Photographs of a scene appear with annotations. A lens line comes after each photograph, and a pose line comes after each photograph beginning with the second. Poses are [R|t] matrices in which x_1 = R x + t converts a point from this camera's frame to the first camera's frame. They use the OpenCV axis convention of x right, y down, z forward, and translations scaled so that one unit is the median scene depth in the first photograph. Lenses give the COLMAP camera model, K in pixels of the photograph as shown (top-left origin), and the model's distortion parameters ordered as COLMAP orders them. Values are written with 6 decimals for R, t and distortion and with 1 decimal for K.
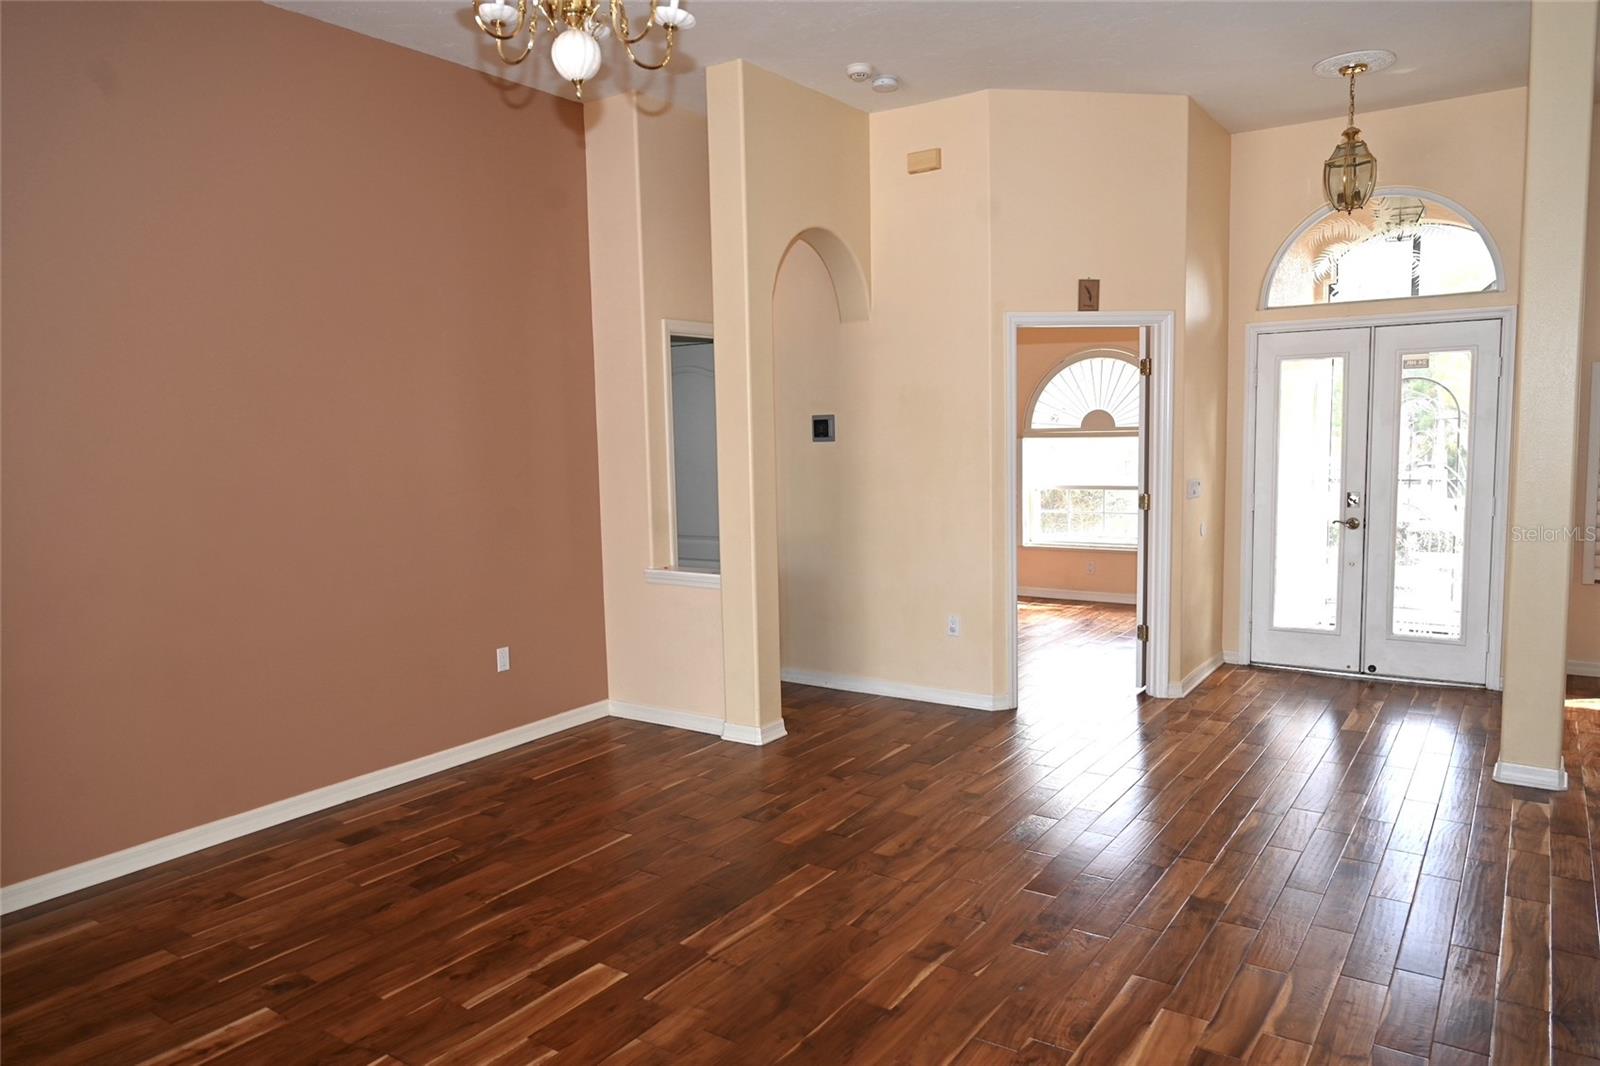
lens RADIAL K [[1075.7, 0, 799.8], [0, 1075.7, 535.7], [0, 0, 1]] dist [0.003550, 0.001804]
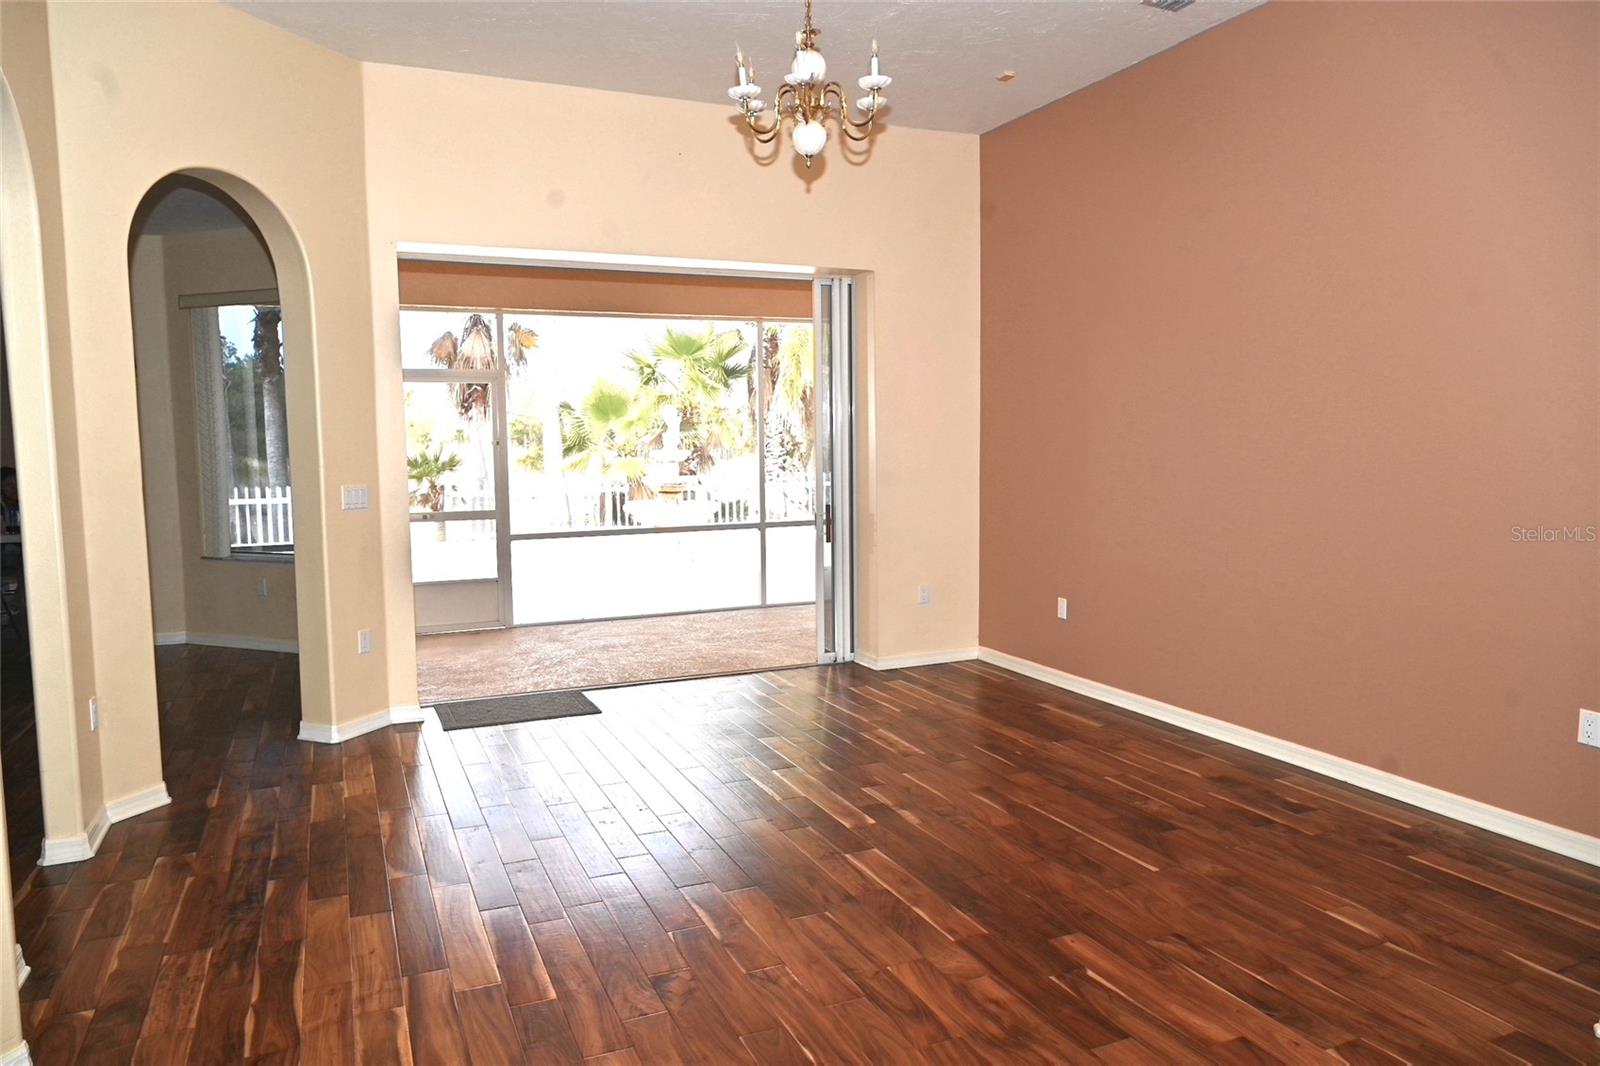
lens RADIAL K [[1075.7, 0, 799.6], [0, 1075.7, 531.3], [0, 0, 1]] dist [0.003550, 0.001804]
pose [[-0.533669, 0.104141, -0.839257, 0.743438], [-0.057735, 0.985587, 0.159012, -0.115357], [0.843720, 0.133314, -0.519965, 1.280435]]
